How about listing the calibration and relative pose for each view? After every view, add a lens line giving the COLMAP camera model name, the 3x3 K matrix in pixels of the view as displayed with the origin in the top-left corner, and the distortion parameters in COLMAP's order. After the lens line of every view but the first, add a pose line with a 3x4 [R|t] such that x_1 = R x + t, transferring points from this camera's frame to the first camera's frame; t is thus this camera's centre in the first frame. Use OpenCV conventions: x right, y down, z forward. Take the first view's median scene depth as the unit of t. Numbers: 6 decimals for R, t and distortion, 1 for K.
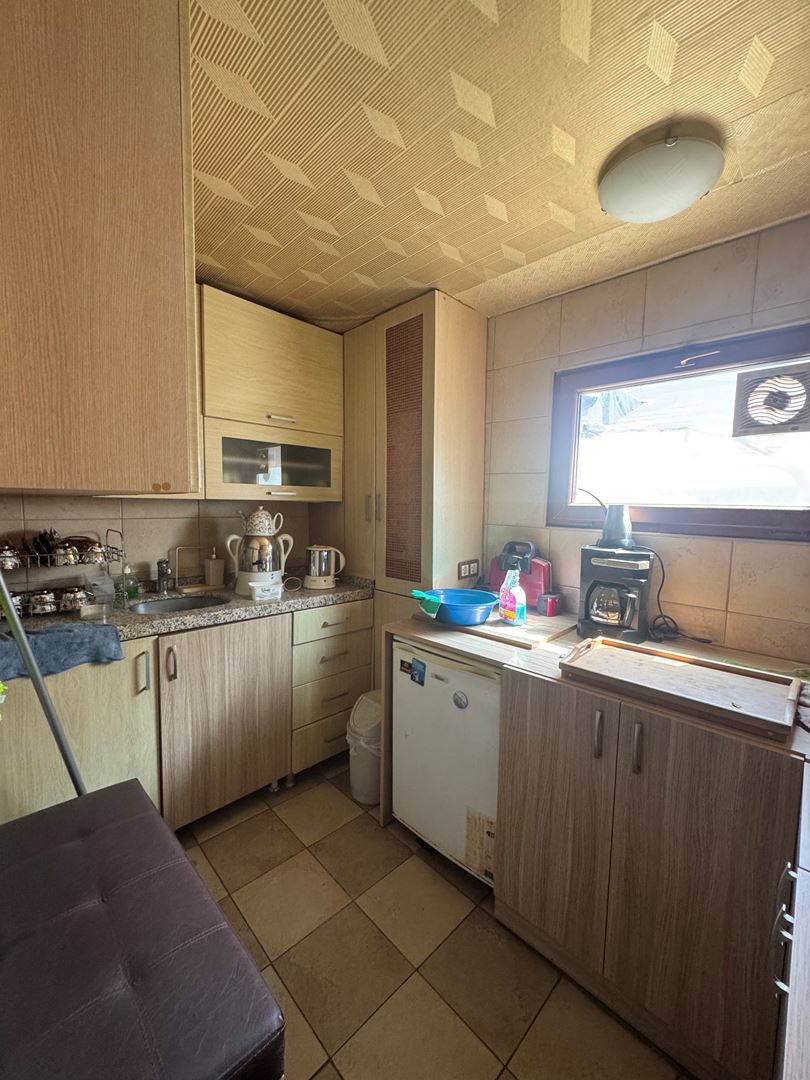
lens RADIAL K [[434.4, 0, 405.9], [0, 434.4, 538.8], [0, 0, 1]] dist [-0.001126, 0.000307]
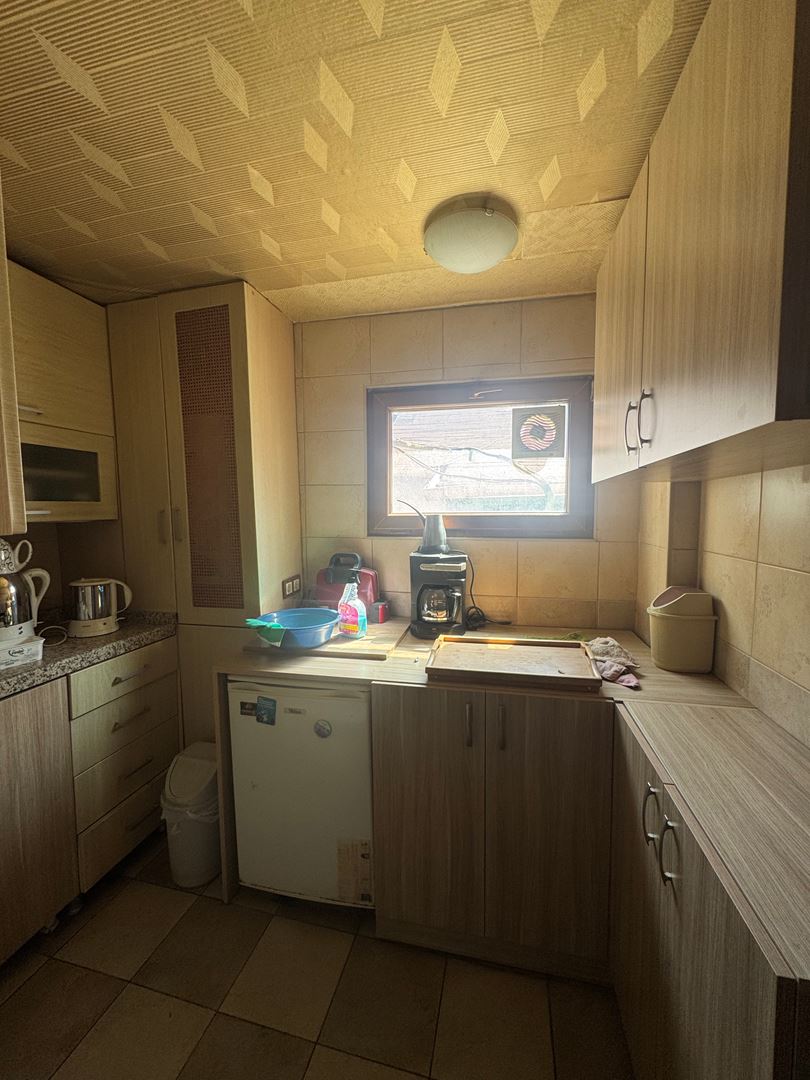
lens RADIAL K [[434.4, 0, 406.6], [0, 434.4, 538.9], [0, 0, 1]] dist [-0.001126, 0.000307]
pose [[0.849469, -0.063952, 0.523748, -0.163844], [0.068886, 0.997574, 0.010081, -0.031395], [-0.523122, 0.027515, 0.851814, 0.082077]]
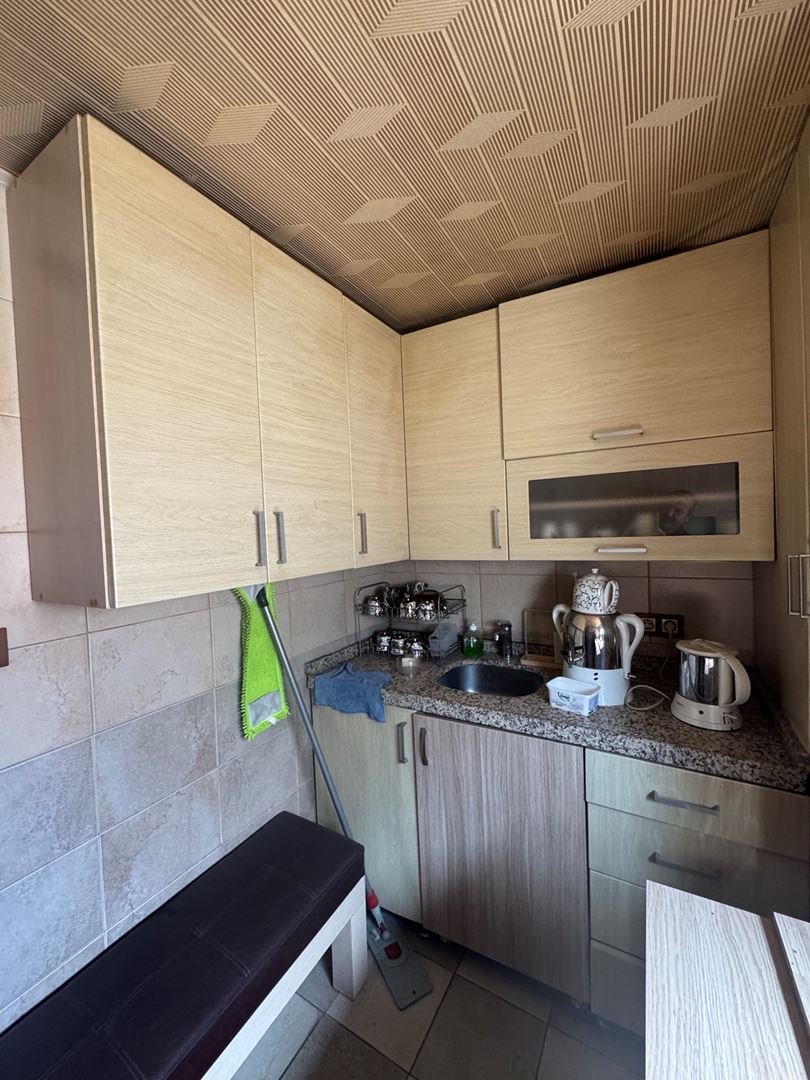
lens RADIAL K [[434.4, 0, 404.3], [0, 434.4, 540.7], [0, 0, 1]] dist [-0.001126, 0.000307]
pose [[0.254759, 0.004237, -0.966995, 0.309677], [-0.032266, 0.999471, -0.004121, -0.131343], [0.966466, 0.032251, 0.254760, 0.661369]]
